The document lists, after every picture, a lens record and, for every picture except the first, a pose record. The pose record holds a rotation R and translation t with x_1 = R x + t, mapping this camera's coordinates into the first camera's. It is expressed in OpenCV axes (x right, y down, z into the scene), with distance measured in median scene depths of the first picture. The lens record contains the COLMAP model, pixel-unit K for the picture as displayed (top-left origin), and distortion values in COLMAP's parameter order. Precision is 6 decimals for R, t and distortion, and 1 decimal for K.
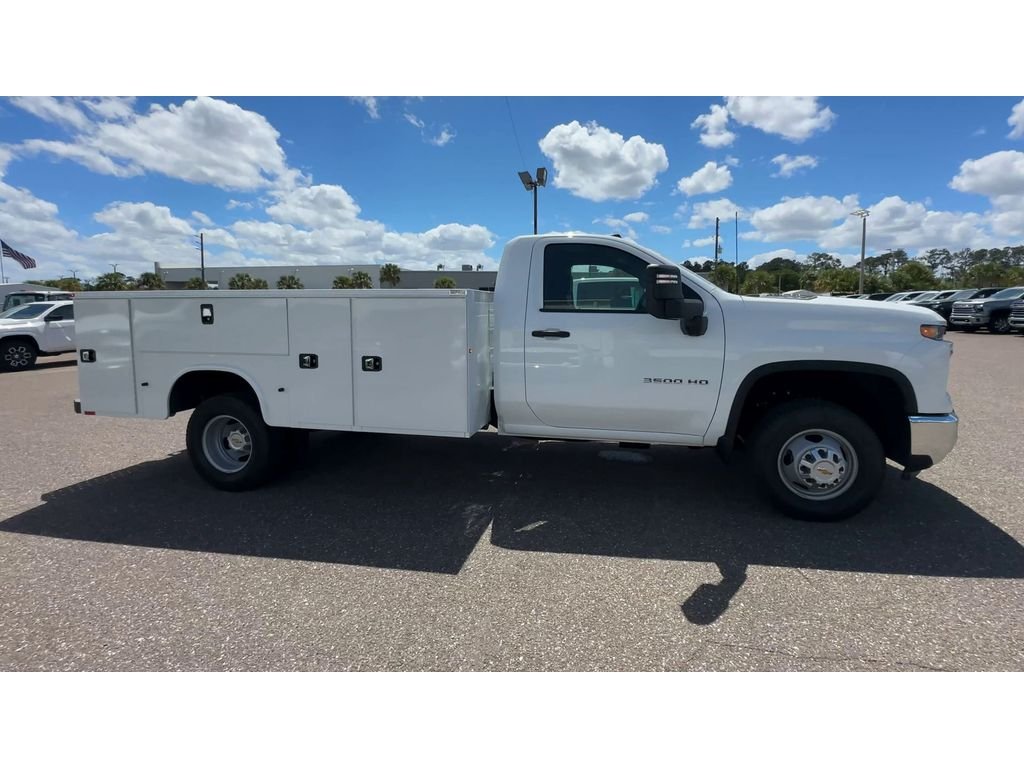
lens RADIAL K [[473.4, 0, 542.0], [0, 473.4, 338.6], [0, 0, 1]] dist [-0.002328, 0.000133]
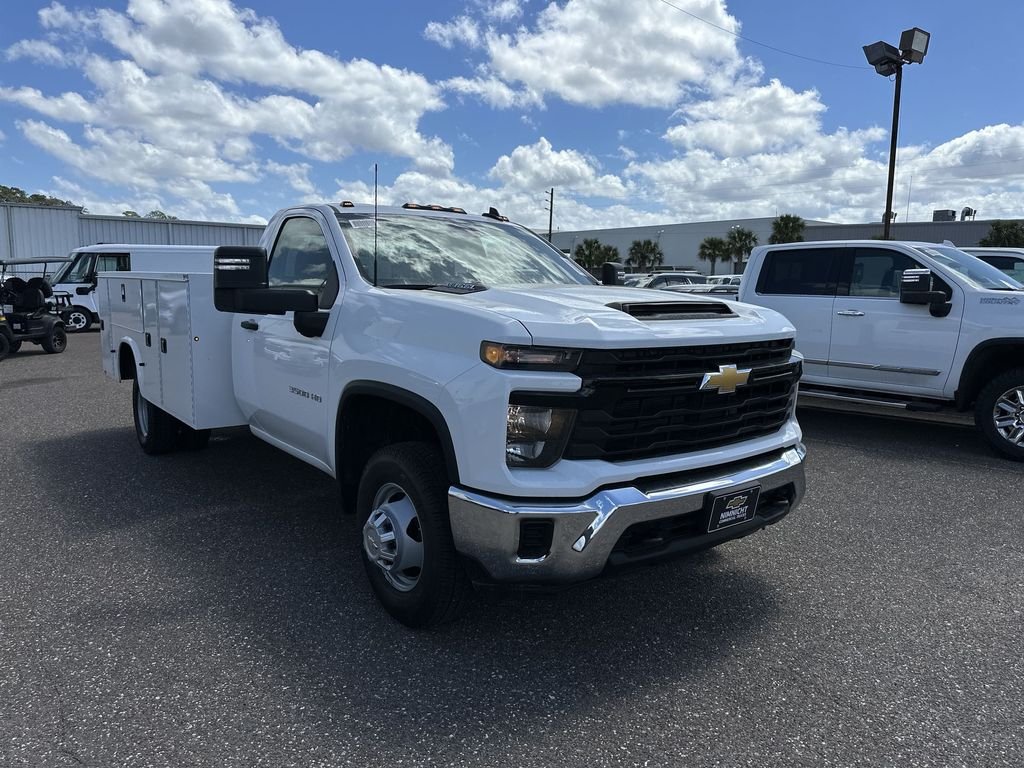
lens RADIAL K [[727.3, 0, 511.7], [0, 727.3, 380.3], [0, 0, 1]] dist [0.039831, -0.052001]
pose [[0.753656, 0.099516, -0.649691, 1.258668], [-0.056928, 0.994640, 0.086315, -0.052647], [0.654799, -0.028066, 0.755282, 0.293811]]
